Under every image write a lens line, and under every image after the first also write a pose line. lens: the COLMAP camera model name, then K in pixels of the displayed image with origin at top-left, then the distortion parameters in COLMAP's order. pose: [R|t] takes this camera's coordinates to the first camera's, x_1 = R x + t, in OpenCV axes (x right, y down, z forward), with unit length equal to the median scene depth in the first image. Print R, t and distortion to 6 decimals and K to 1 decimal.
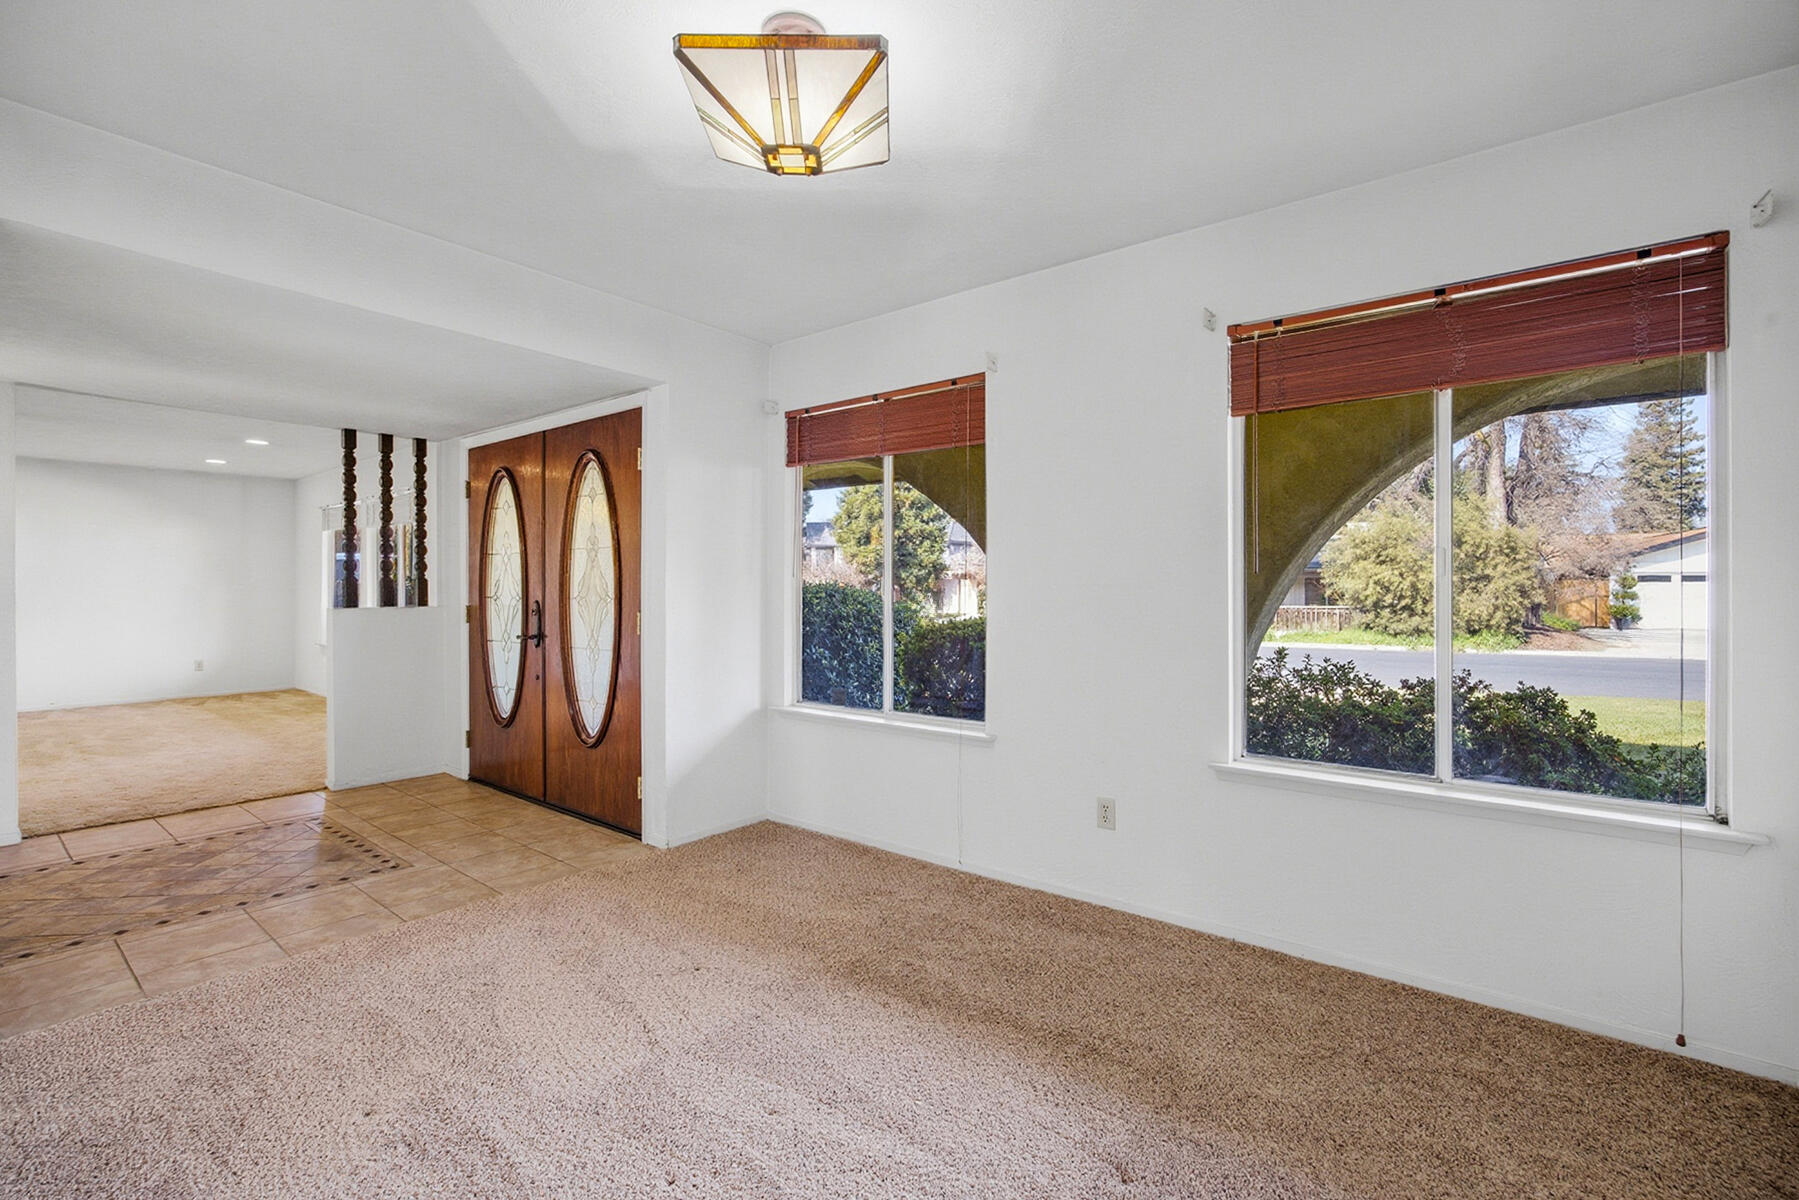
lens RADIAL K [[791.8, 0, 900.8], [0, 791.8, 586.0], [0, 0, 1]] dist [-0.010919, 0.000359]
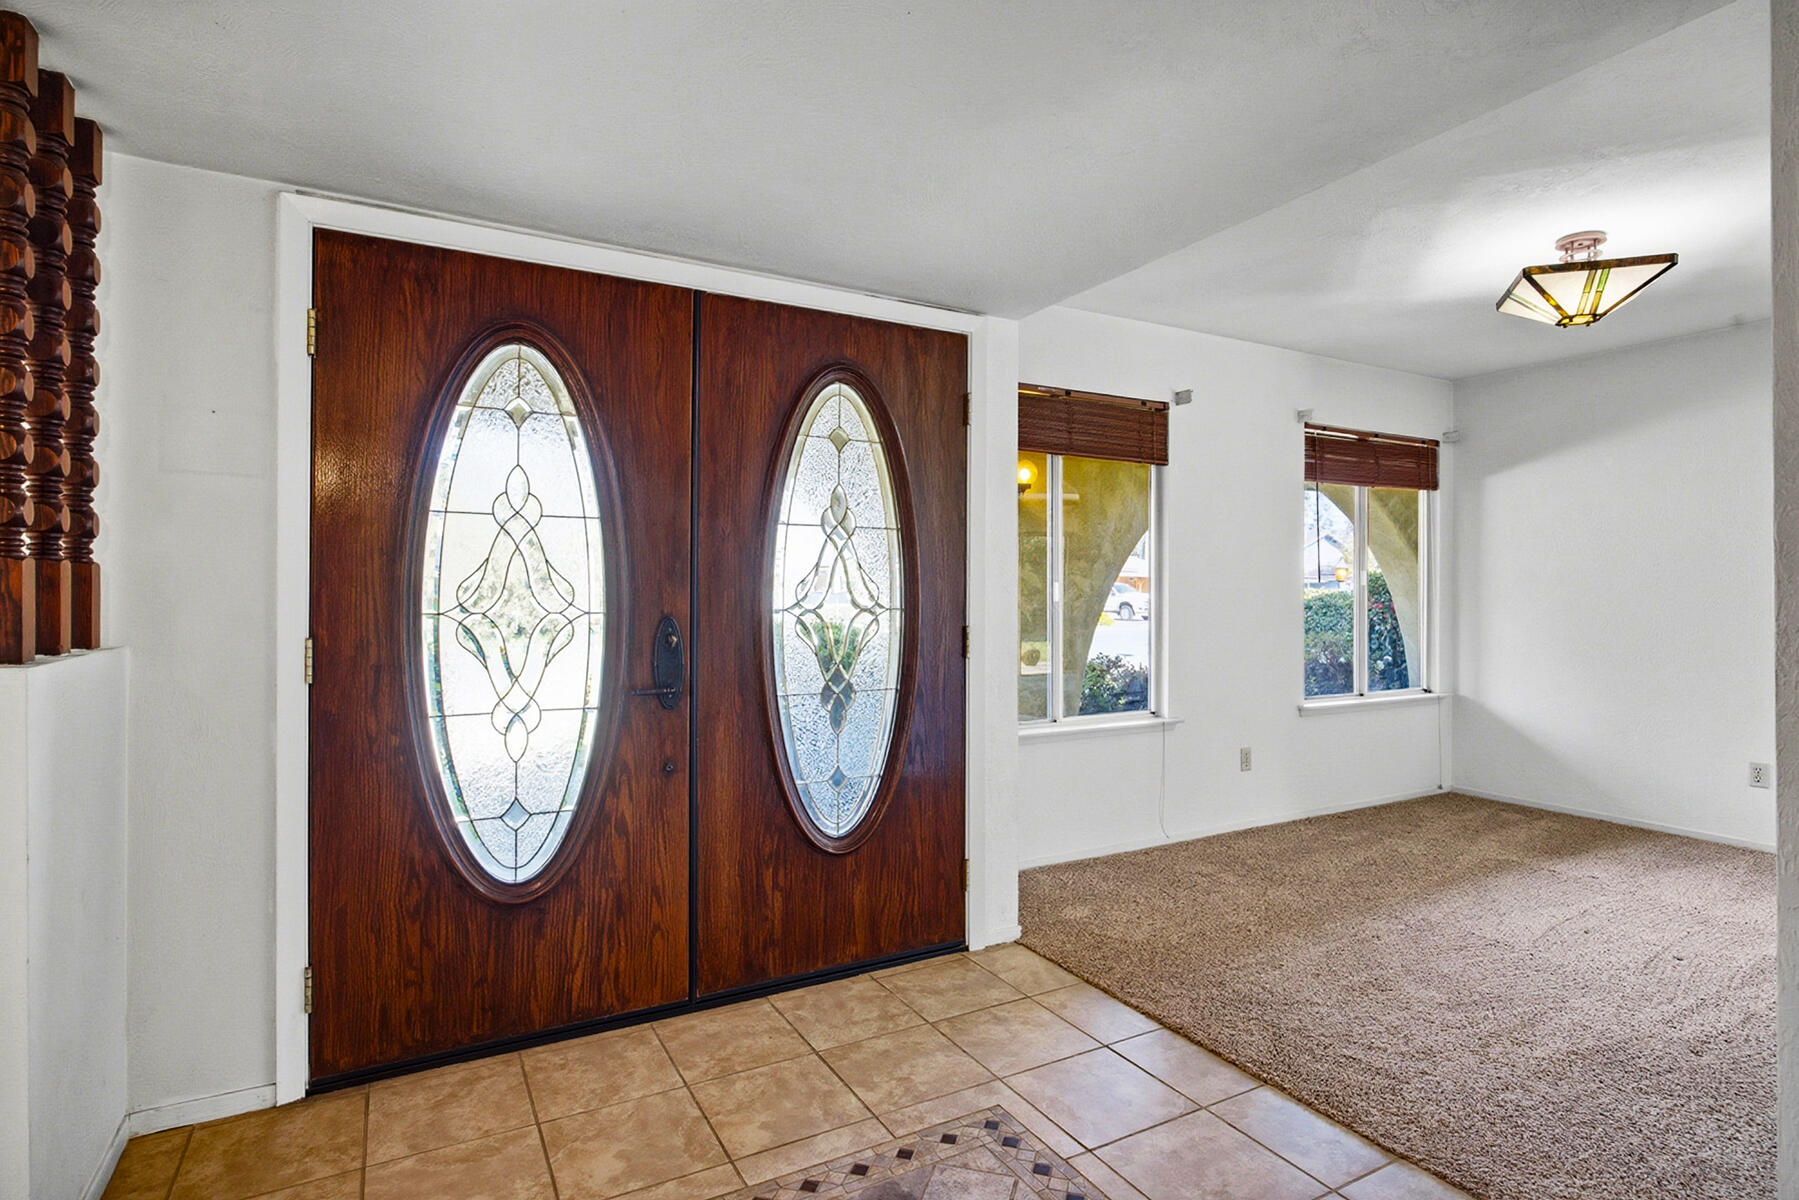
lens RADIAL K [[933.4, 0, 894.1], [0, 933.4, 587.2], [0, 0, 1]] dist [0.002706, 0.001456]
pose [[0.379722, 0.002228, 0.925098, -1.239282], [-0.005355, 0.999986, -0.000211, -0.001630], [-0.925085, -0.004874, 0.379728, 0.820681]]
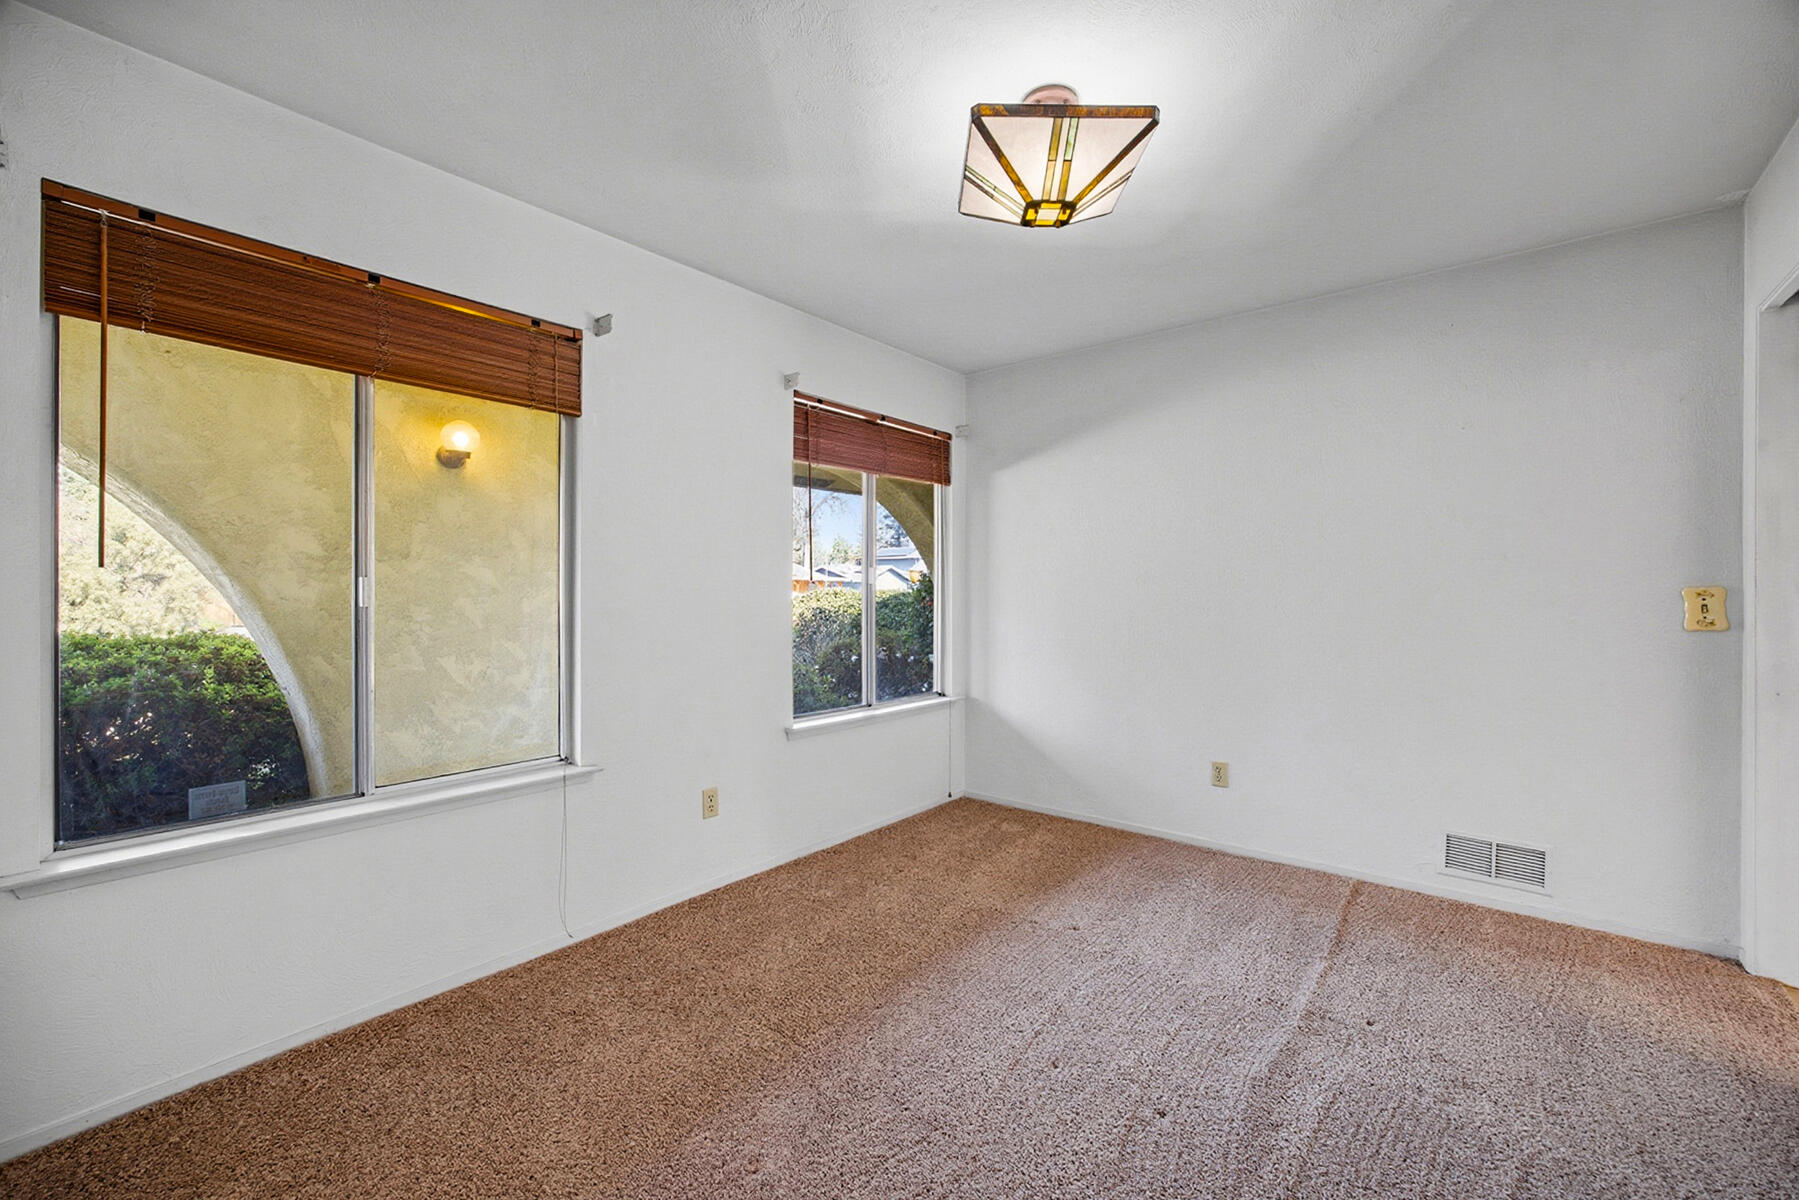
lens RADIAL K [[740.8, 0, 876.3], [0, 740.8, 593.6], [0, 0, 1]] dist [-0.002245, -0.000216]
pose [[0.046543, -0.006010, 0.998898, -0.625945], [-0.004506, 0.999970, 0.006226, -0.002138], [-0.998906, -0.004791, 0.046515, 0.631595]]
